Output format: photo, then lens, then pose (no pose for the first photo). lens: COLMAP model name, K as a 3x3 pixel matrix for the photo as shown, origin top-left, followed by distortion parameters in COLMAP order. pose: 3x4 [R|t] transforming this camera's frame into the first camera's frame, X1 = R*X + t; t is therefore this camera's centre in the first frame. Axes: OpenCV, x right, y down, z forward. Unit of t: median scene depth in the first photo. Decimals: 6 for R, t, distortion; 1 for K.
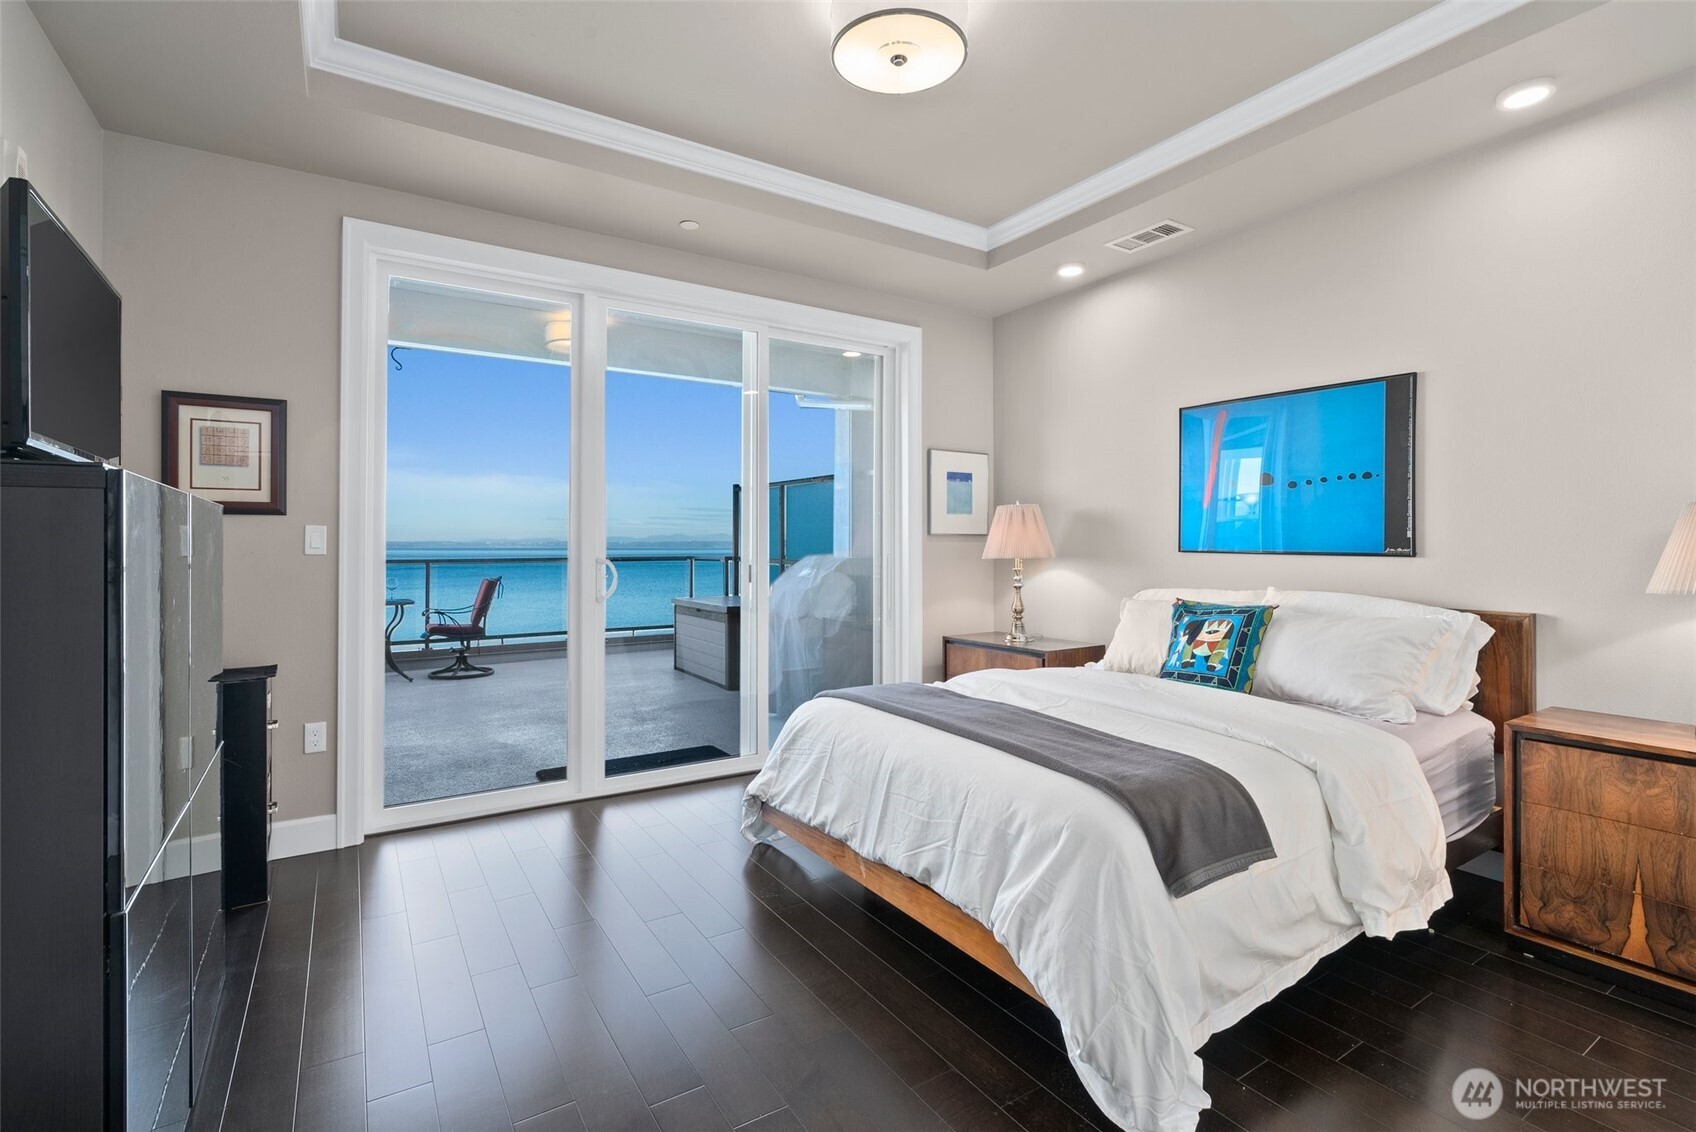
lens RADIAL K [[772.6, 0, 849.2], [0, 772.6, 548.7], [0, 0, 1]] dist [-0.008169, 0.004527]
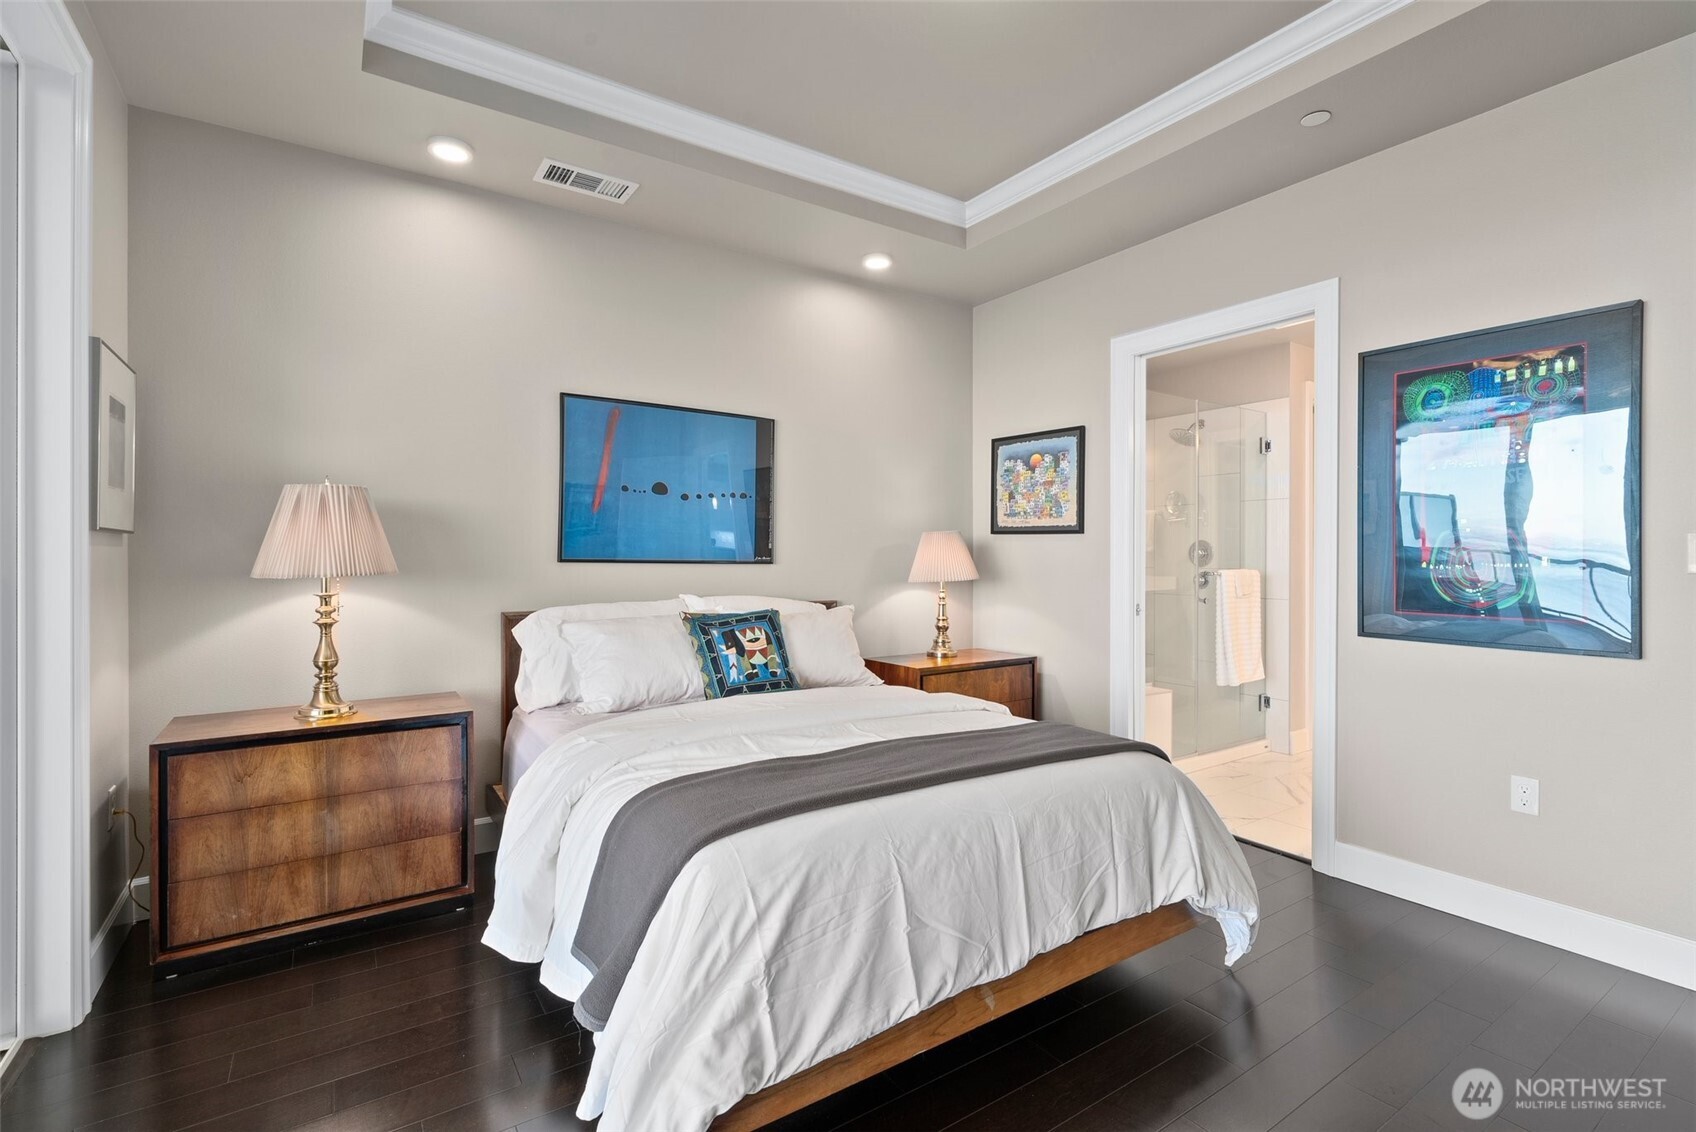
lens RADIAL K [[772.6, 0, 850.3], [0, 772.6, 565.0], [0, 0, 1]] dist [-0.008169, 0.004527]
pose [[-0.016804, -0.013858, 0.999763, -0.533723], [0.002752, 0.999900, 0.013906, -0.004389], [-0.999855, 0.002985, -0.016765, 0.869352]]
